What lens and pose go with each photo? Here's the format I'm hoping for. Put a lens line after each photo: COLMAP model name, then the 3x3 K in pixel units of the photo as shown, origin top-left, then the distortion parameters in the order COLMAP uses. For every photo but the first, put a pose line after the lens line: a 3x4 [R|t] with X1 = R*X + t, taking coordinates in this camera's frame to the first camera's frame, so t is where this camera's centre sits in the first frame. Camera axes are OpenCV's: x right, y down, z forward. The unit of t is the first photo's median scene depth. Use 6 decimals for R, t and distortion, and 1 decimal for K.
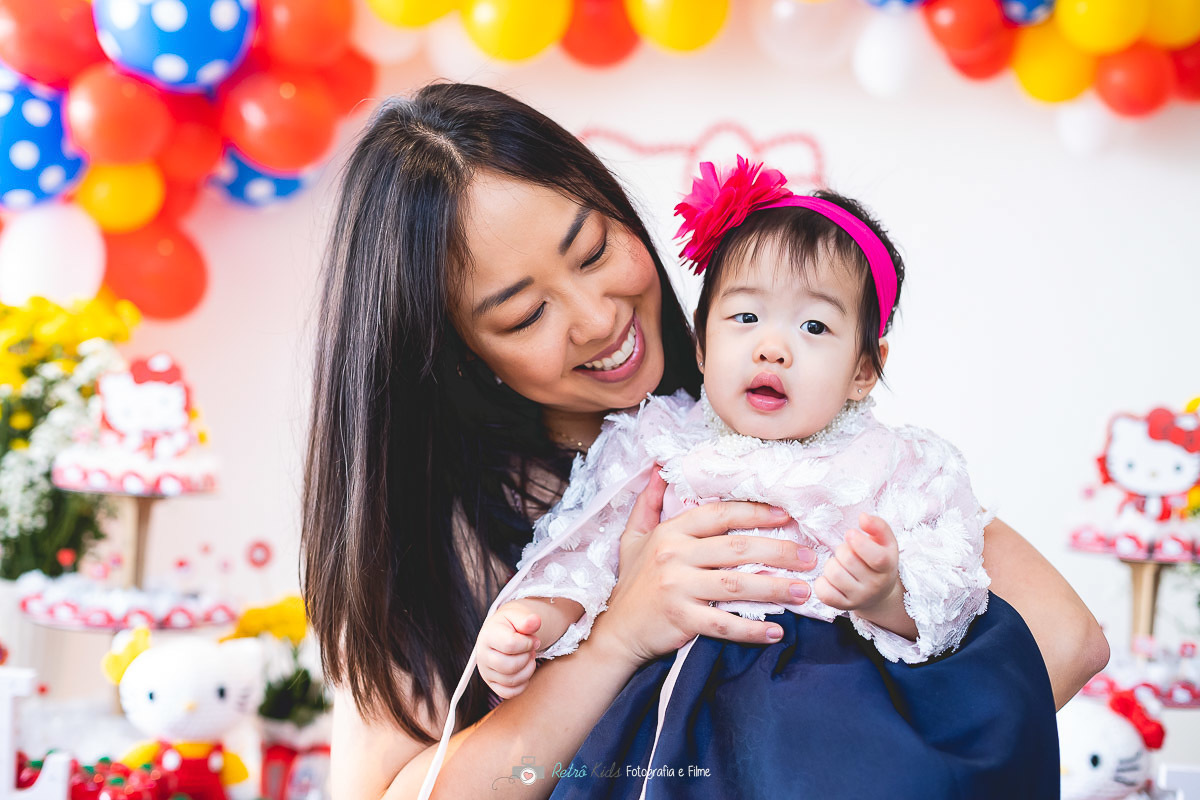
lens RADIAL K [[1777.5, 0, 624.7], [0, 1777.5, 401.8], [0, 0, 1]] dist [-0.109395, -0.023641]
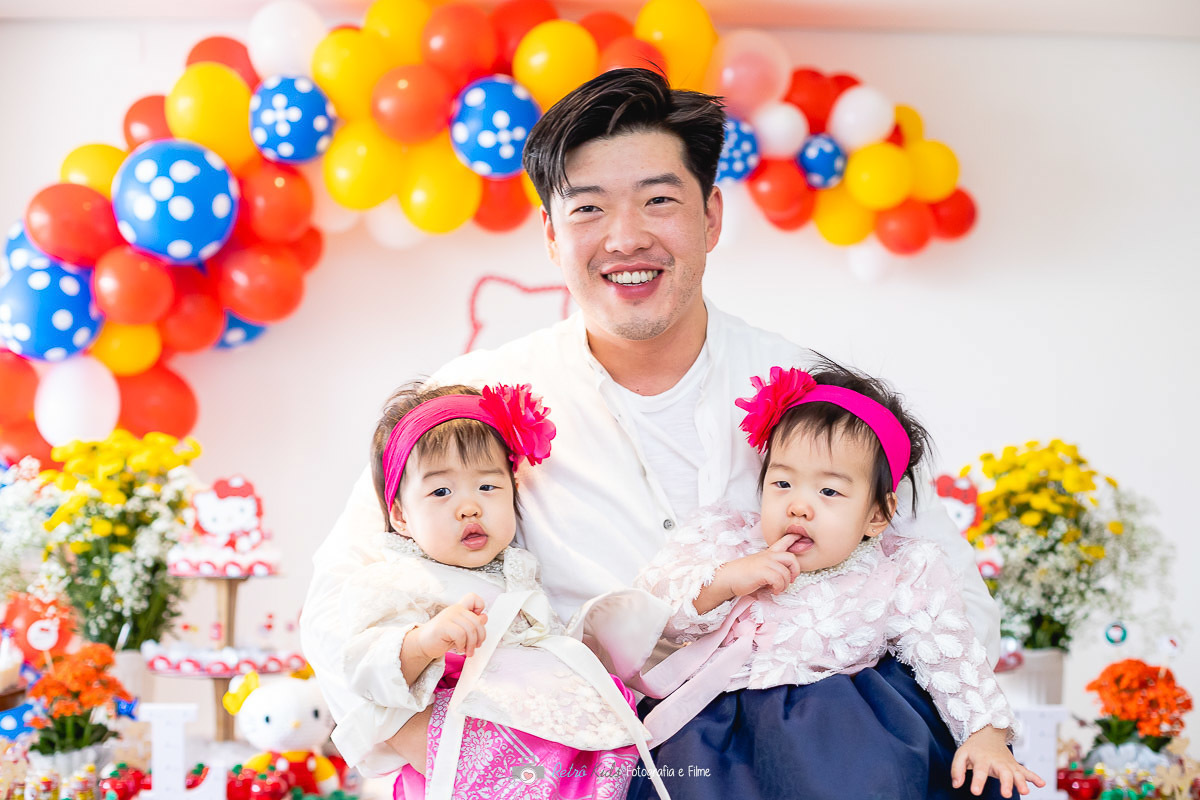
lens RADIAL K [[1777.5, 0, 624.7], [0, 1777.5, 401.8], [0, 0, 1]] dist [-0.109395, -0.023641]
pose [[0.989280, -0.049042, 0.137549, -0.146492], [0.054301, 0.997920, -0.034743, -0.019235], [-0.135559, 0.041839, 0.989886, -0.391016]]
